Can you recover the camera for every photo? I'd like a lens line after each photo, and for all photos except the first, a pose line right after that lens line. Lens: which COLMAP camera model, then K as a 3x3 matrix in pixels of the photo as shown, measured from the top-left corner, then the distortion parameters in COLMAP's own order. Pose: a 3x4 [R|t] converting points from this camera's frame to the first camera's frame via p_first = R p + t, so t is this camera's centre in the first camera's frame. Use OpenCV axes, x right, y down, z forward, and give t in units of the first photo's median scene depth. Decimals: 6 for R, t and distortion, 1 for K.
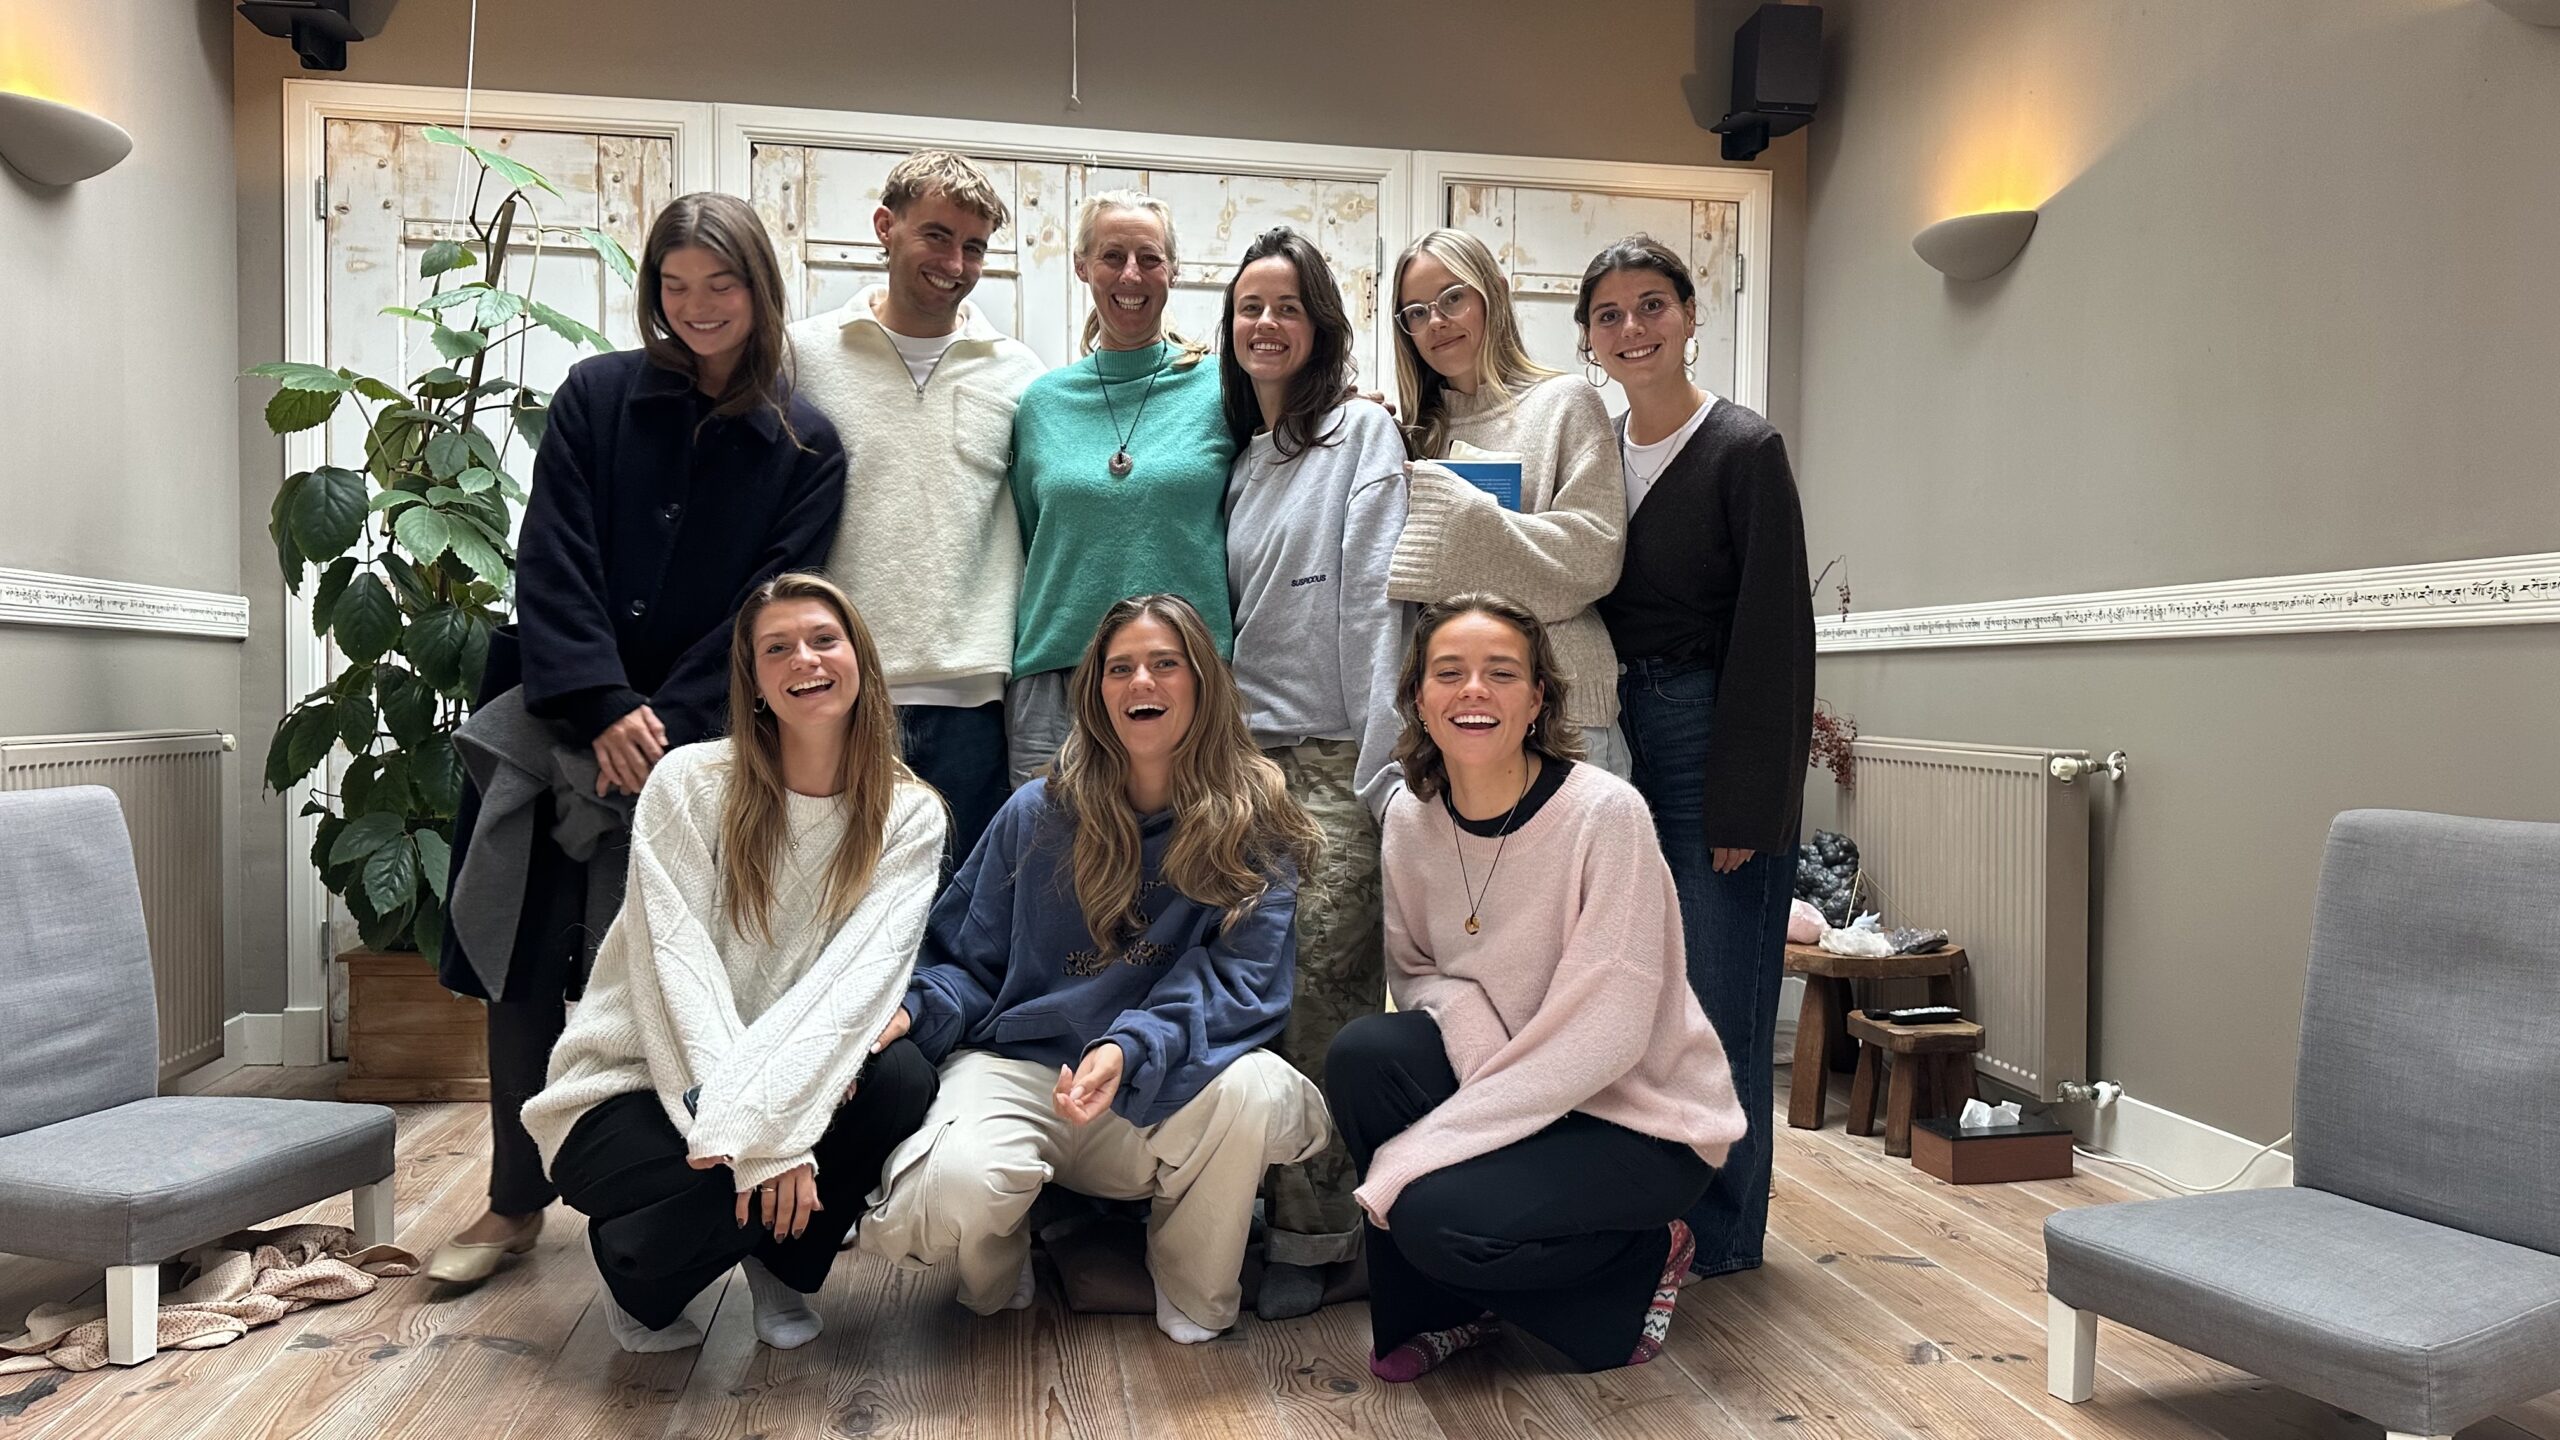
lens RADIAL K [[1775.4, 0, 1291.8], [0, 1775.4, 749.8], [0, 0, 1]] dist [0.119302, -0.214976]
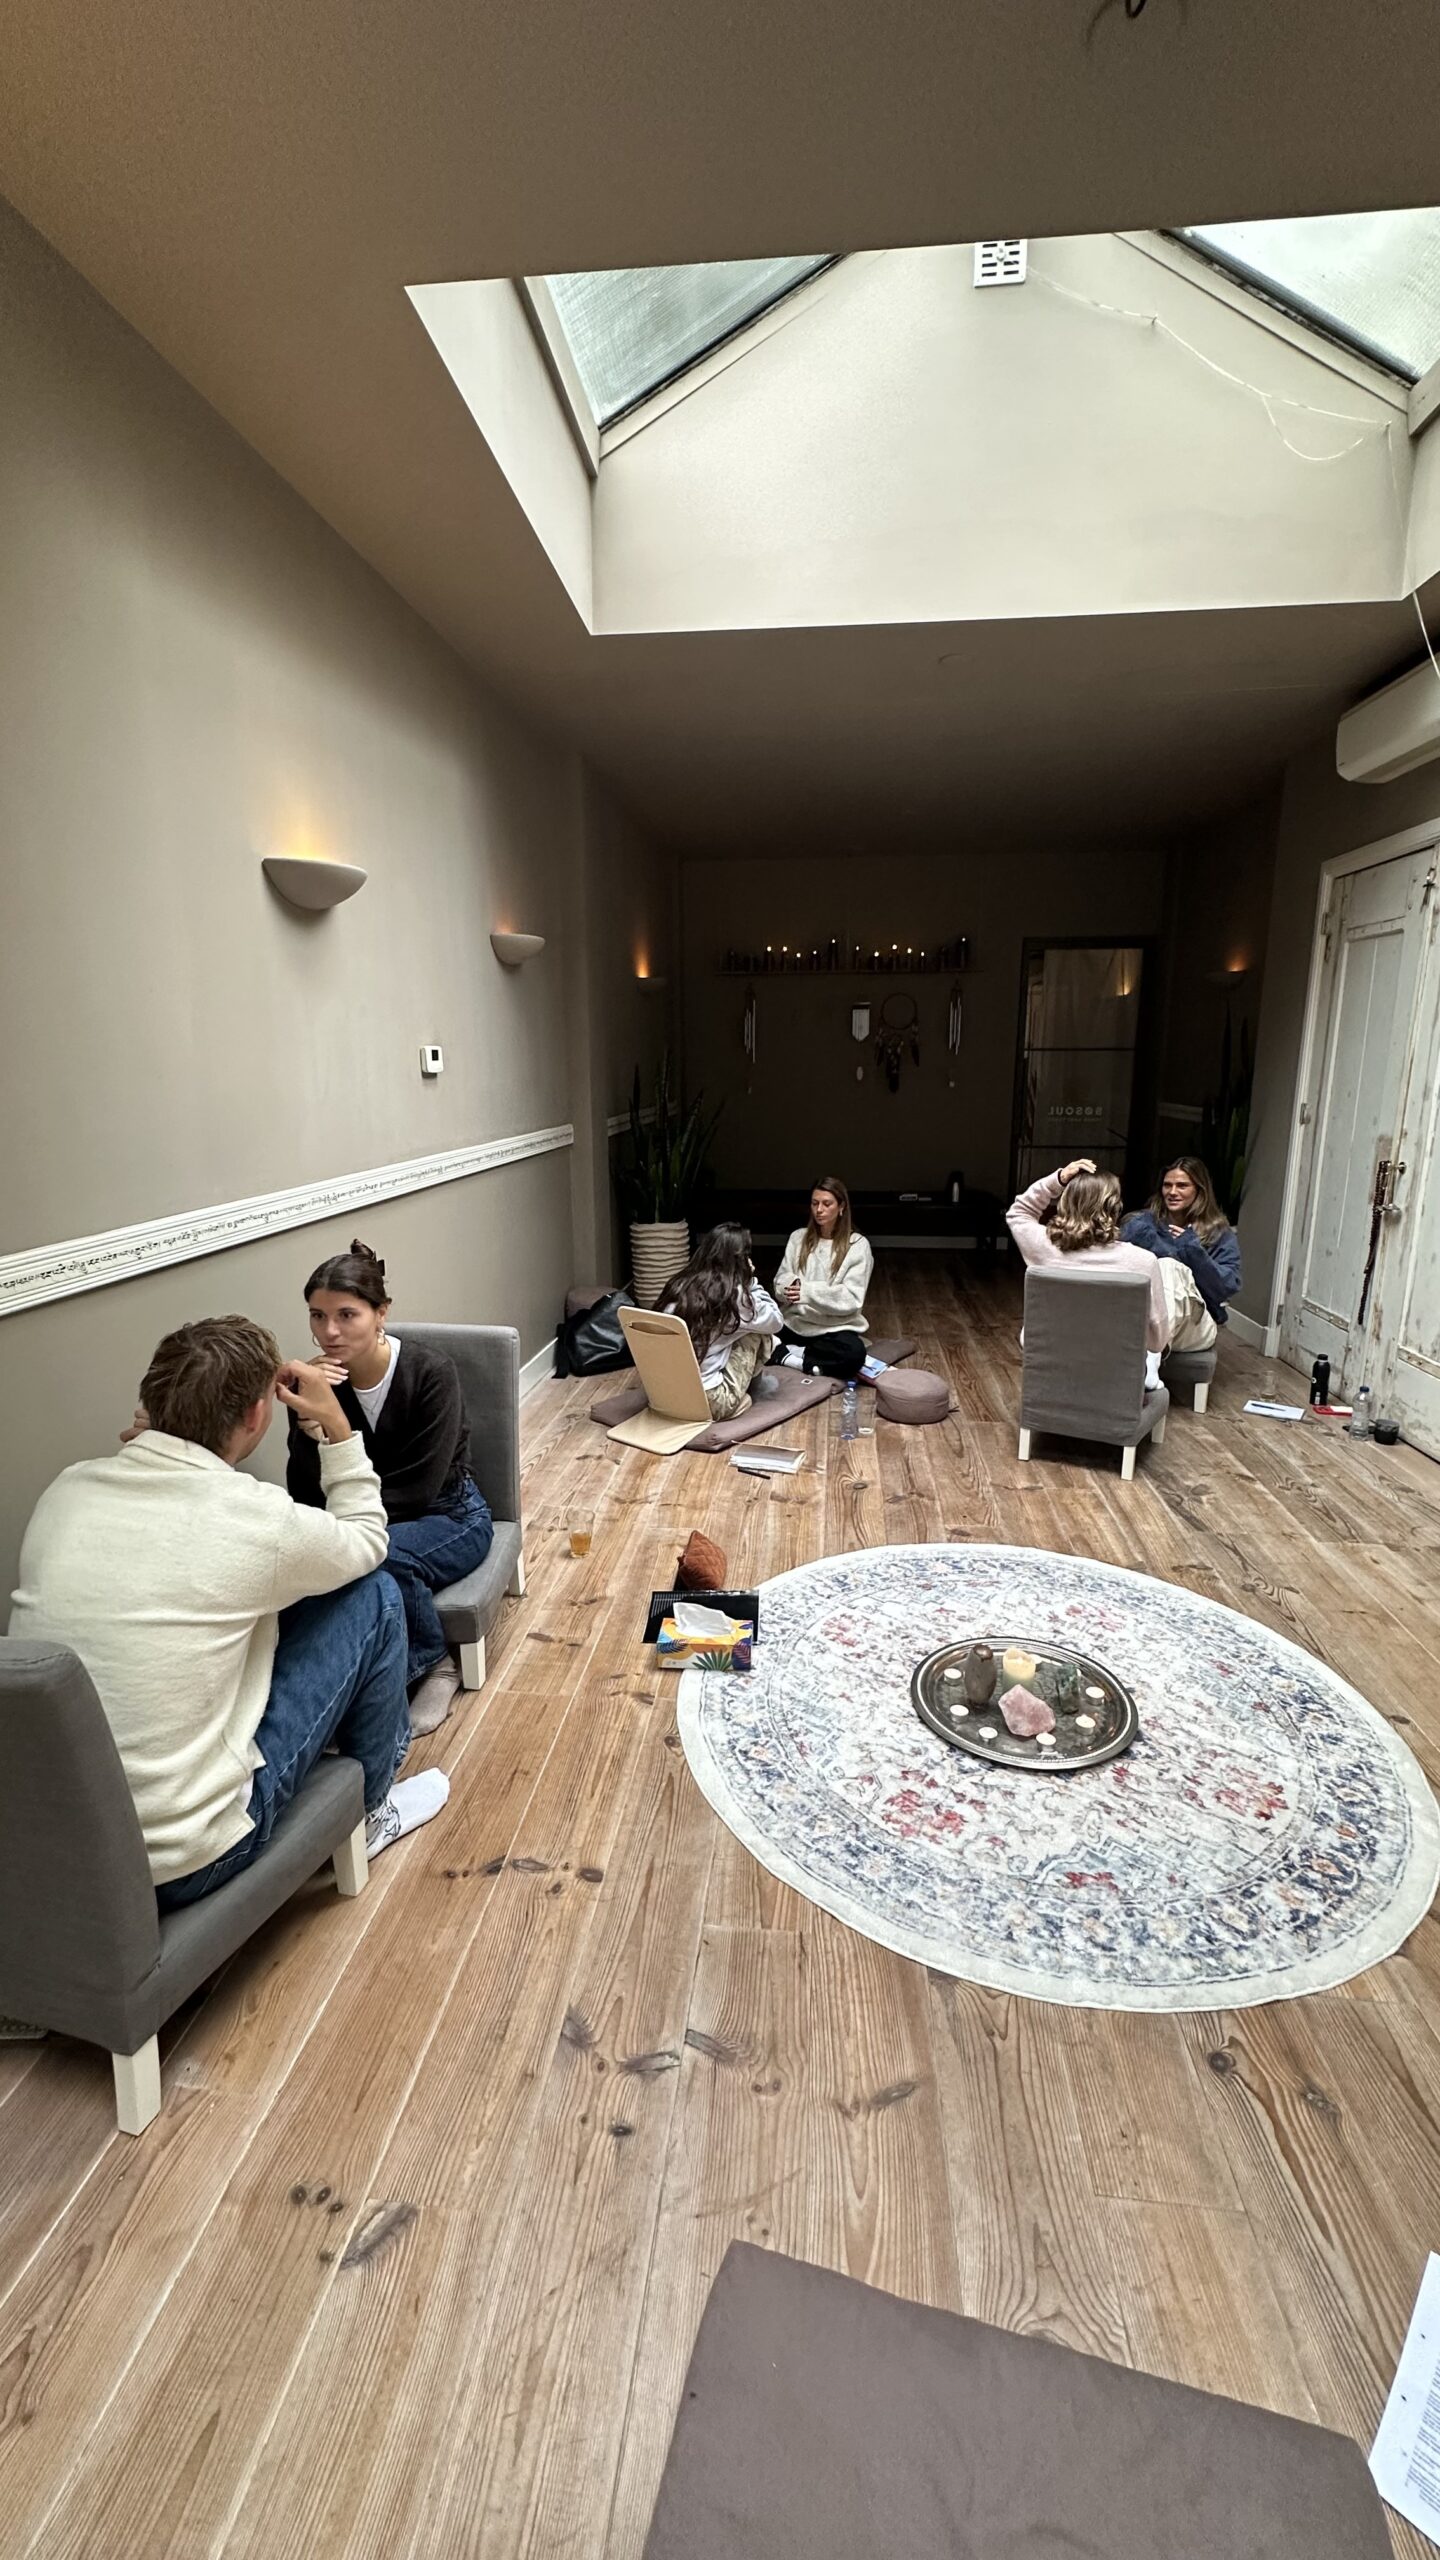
lens RADIAL K [[1039.7, 0, 720.0], [0, 1039.7, 1280.0], [0, 0, 1]] dist [-0.001988, 0.000015]
pose [[-0.960123, -0.062458, 0.272511, 0.060806], [0.007611, 0.968526, 0.248797, -0.221393], [-0.279473, 0.240950, -0.929429, 1.122827]]
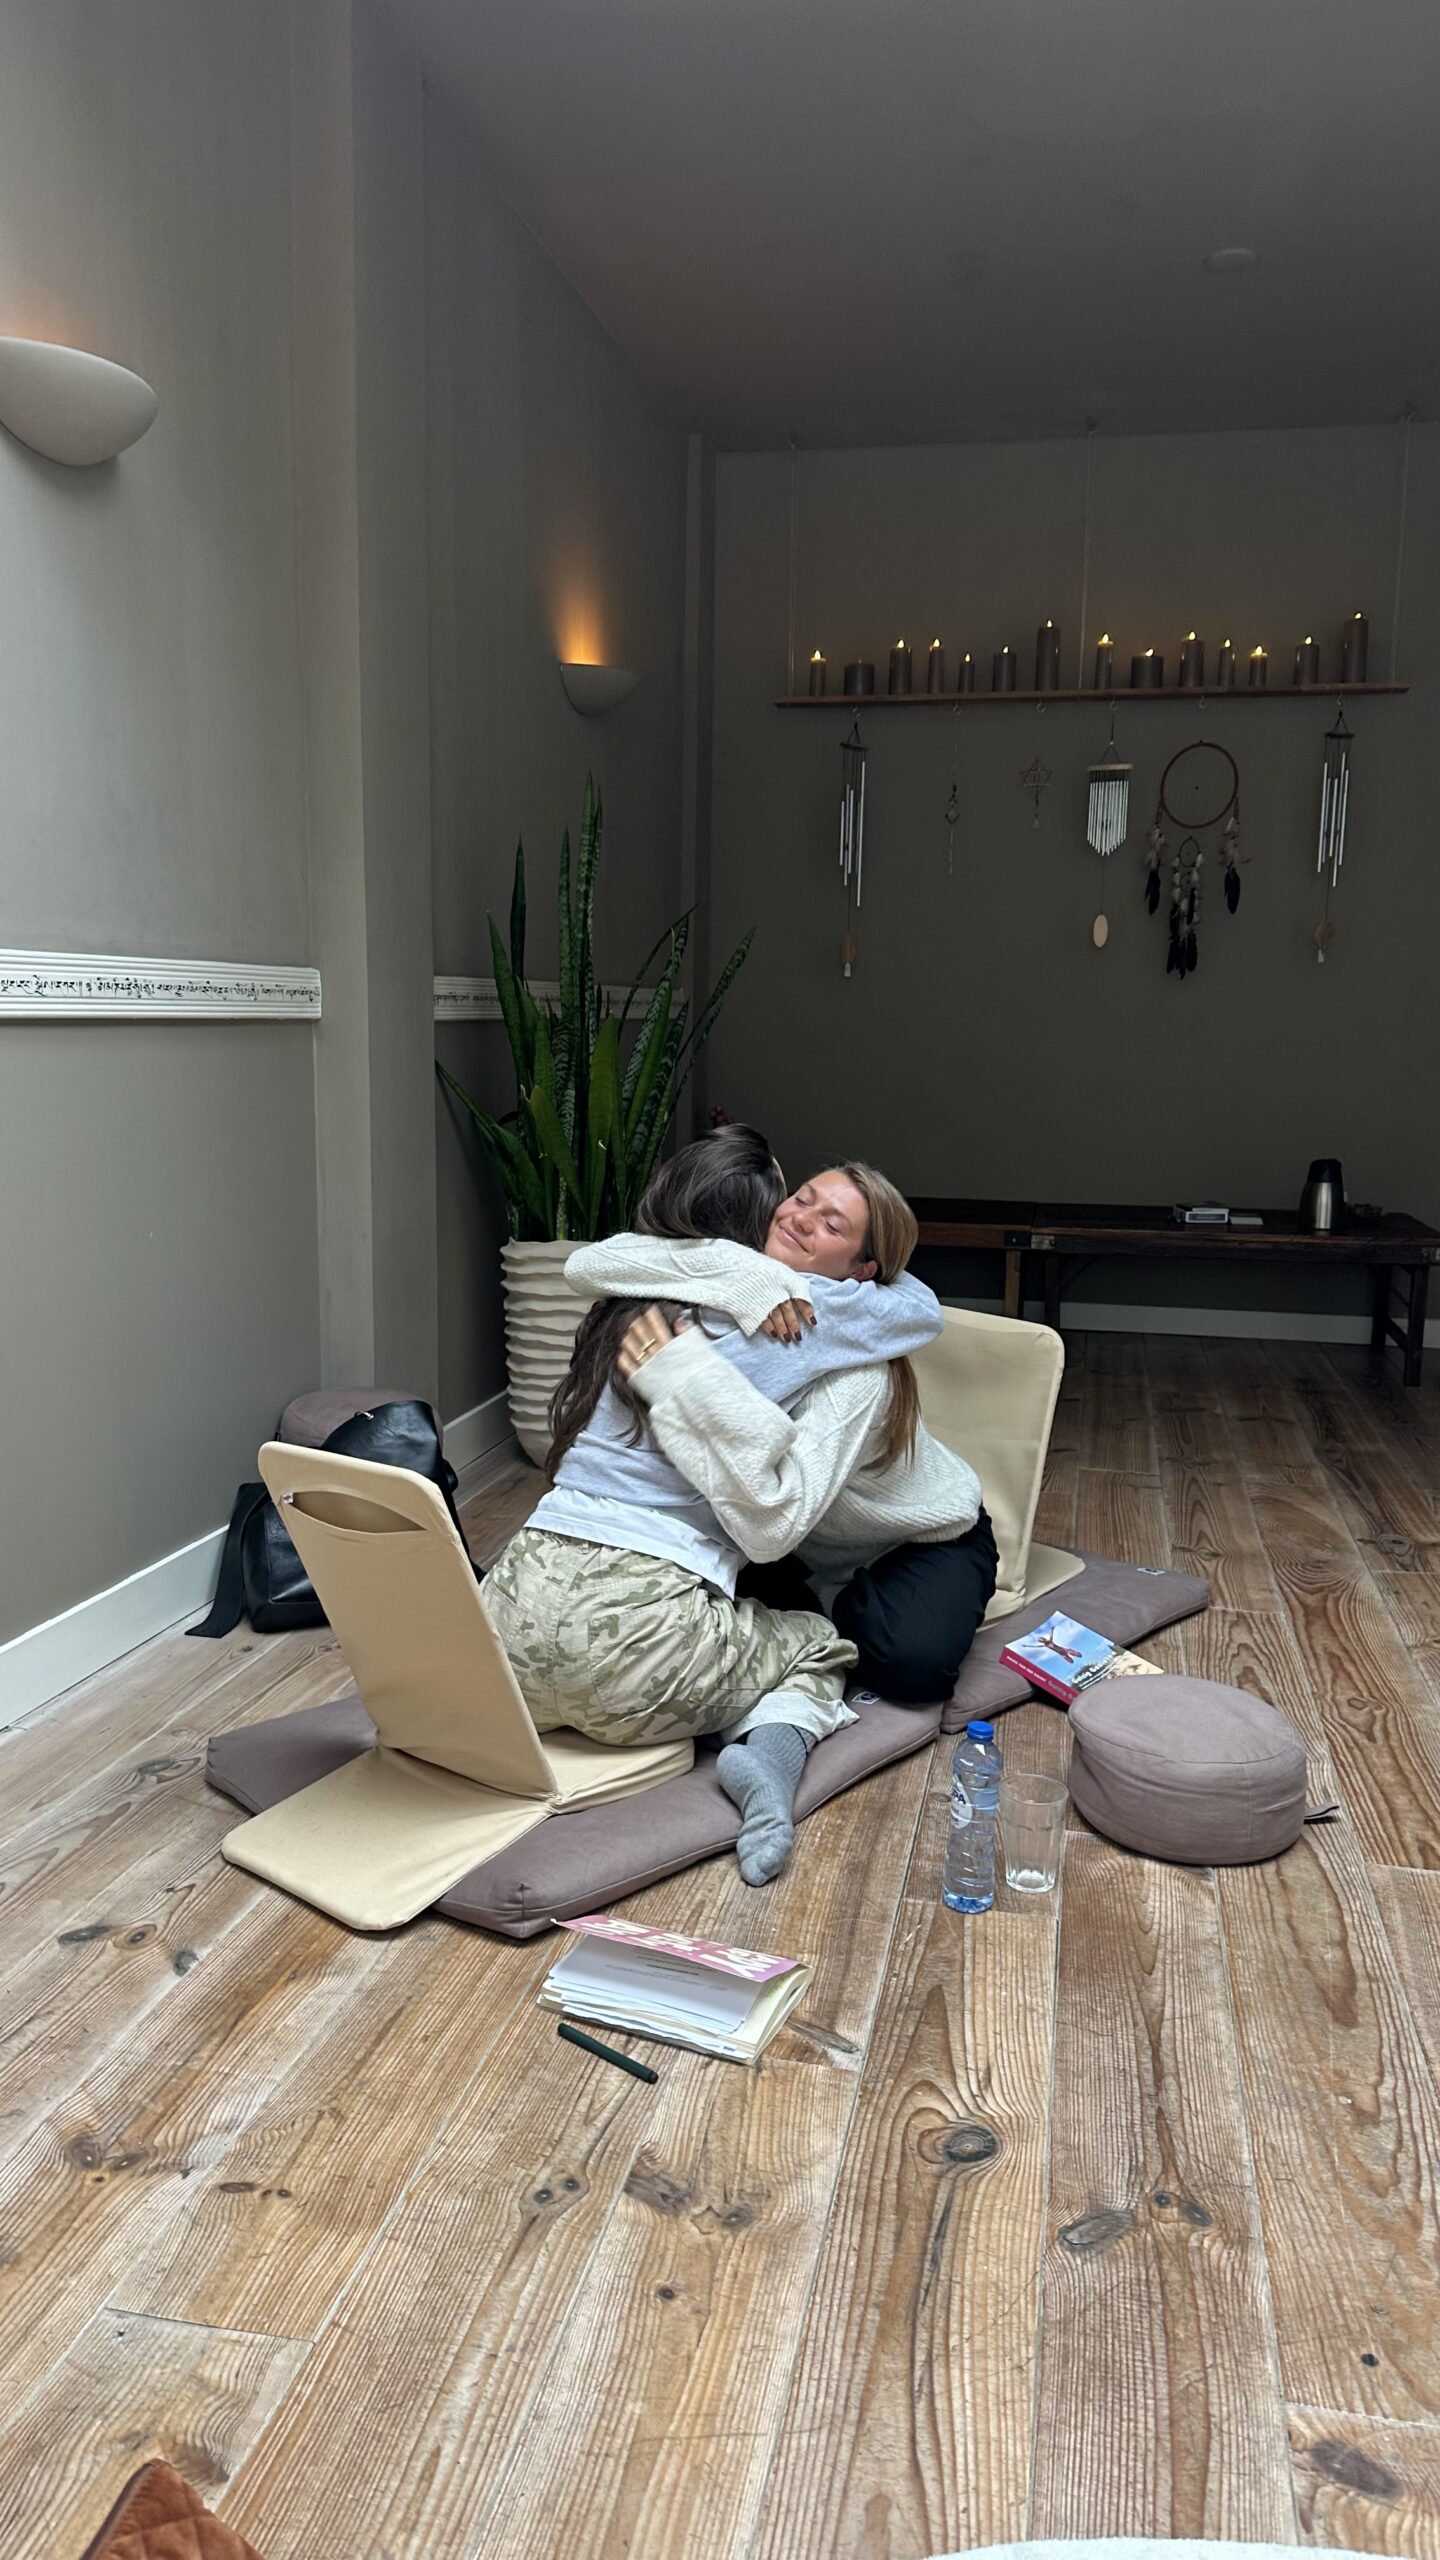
lens RADIAL K [[1793.3, 0, 720.0], [0, 1793.3, 1280.0], [0, 0, 1]] dist [0.094668, -0.122828]
pose [[-0.927909, -0.077957, 0.364565, 0.103896], [-0.010402, 0.982926, 0.183709, -0.060944], [-0.372661, 0.166673, -0.912877, 0.515701]]
